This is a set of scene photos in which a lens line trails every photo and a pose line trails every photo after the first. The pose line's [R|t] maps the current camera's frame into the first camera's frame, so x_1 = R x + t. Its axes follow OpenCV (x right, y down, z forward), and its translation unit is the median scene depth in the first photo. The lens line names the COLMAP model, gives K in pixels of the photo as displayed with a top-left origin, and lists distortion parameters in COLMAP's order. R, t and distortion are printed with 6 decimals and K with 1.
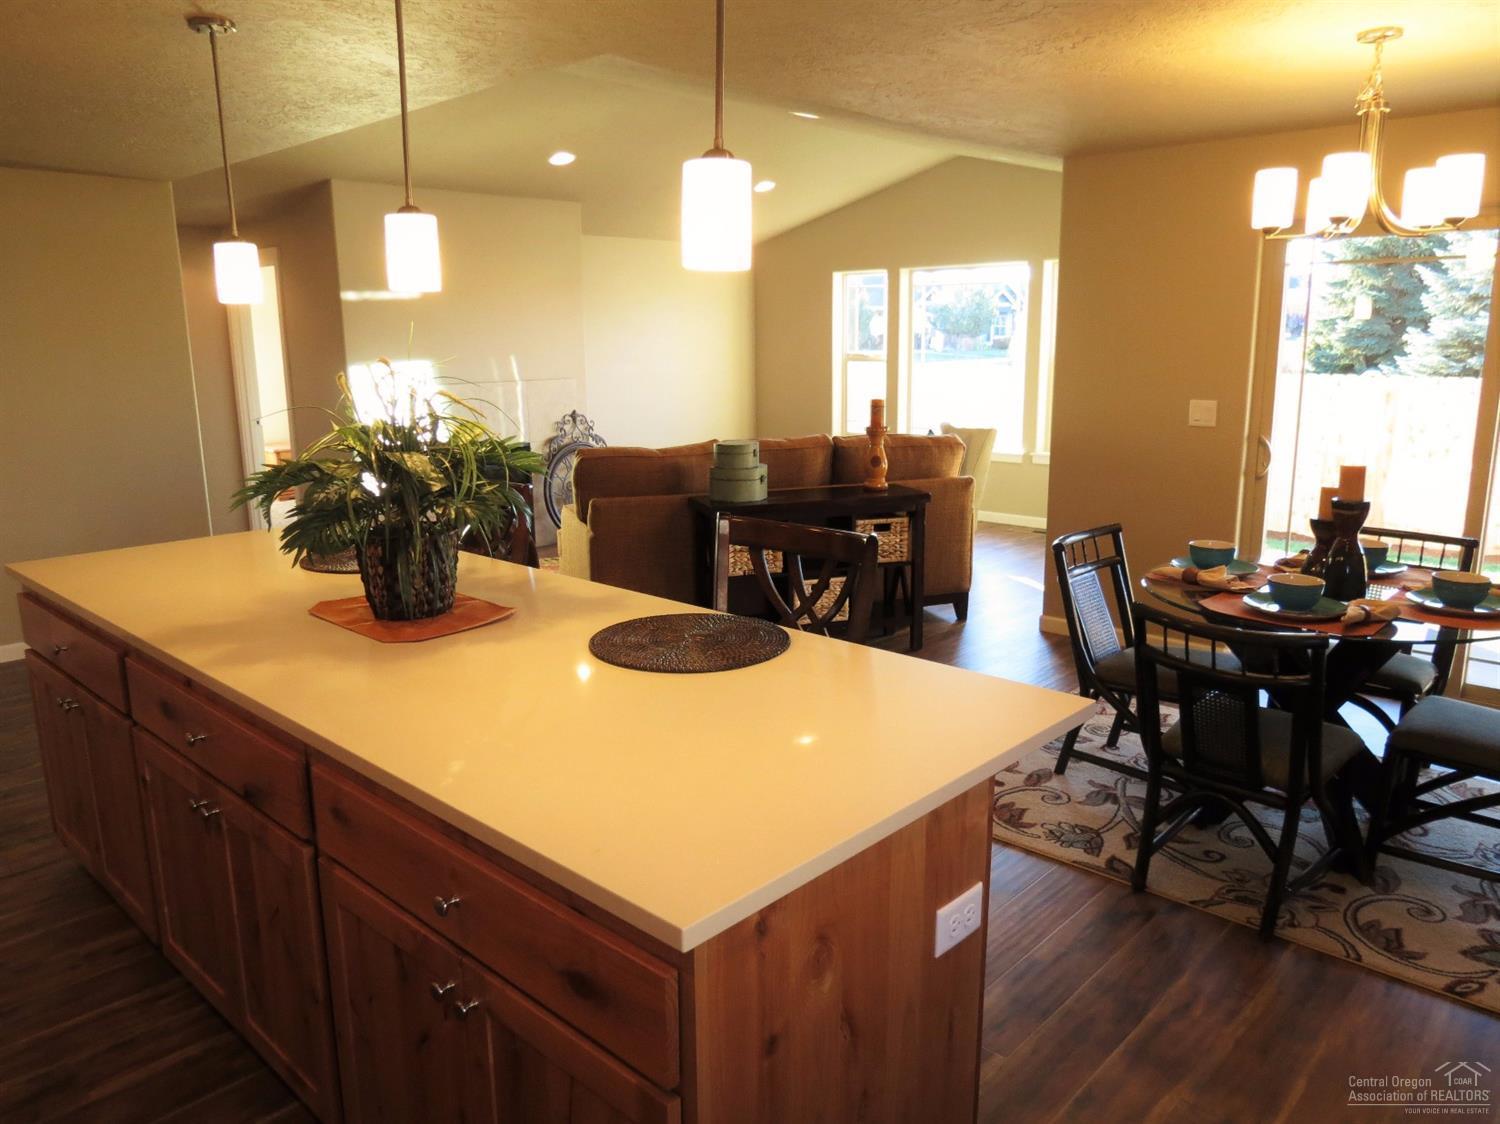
lens RADIAL K [[1069.9, 0, 733.7], [0, 1069.9, 557.1], [0, 0, 1]] dist [-0.054401, 0.001026]
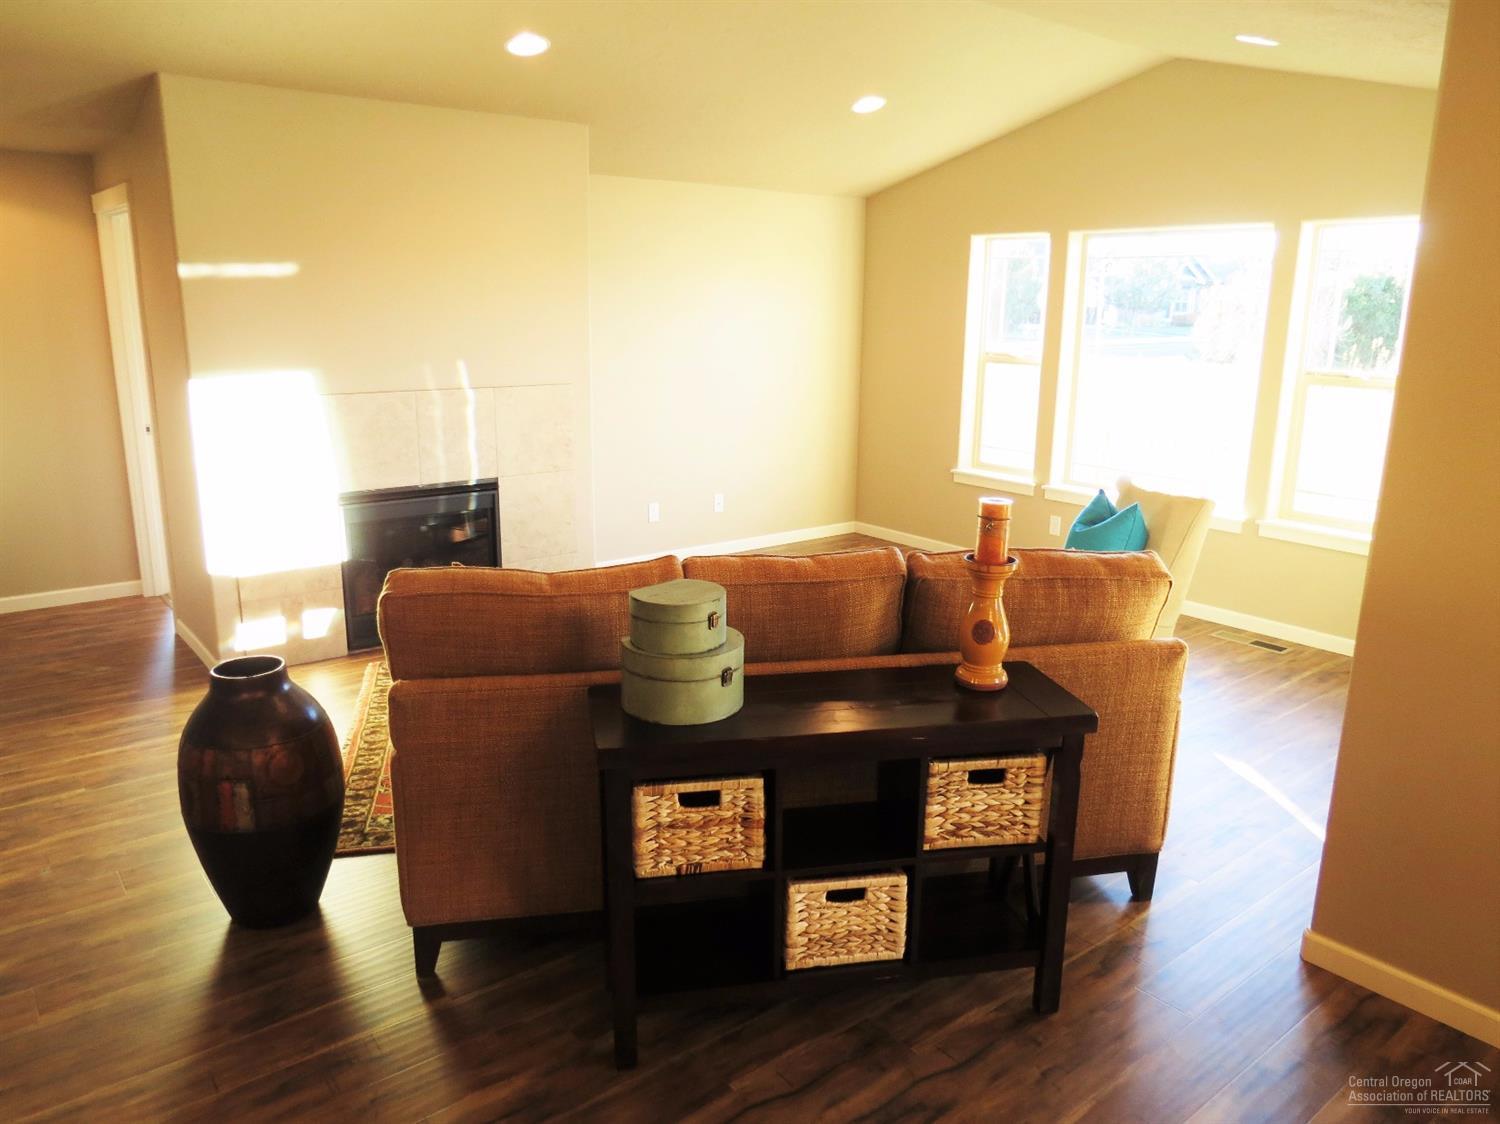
lens RADIAL K [[1059.9, 0, 750.0], [0, 1059.9, 562.0], [0, 0, 1]] dist [-0.033512, -0.002005]
pose [[0.990588, 0.053031, -0.126187, 0.076817], [-0.048303, 0.998022, 0.040245, -0.117565], [0.128071, -0.033771, 0.991190, 0.454677]]
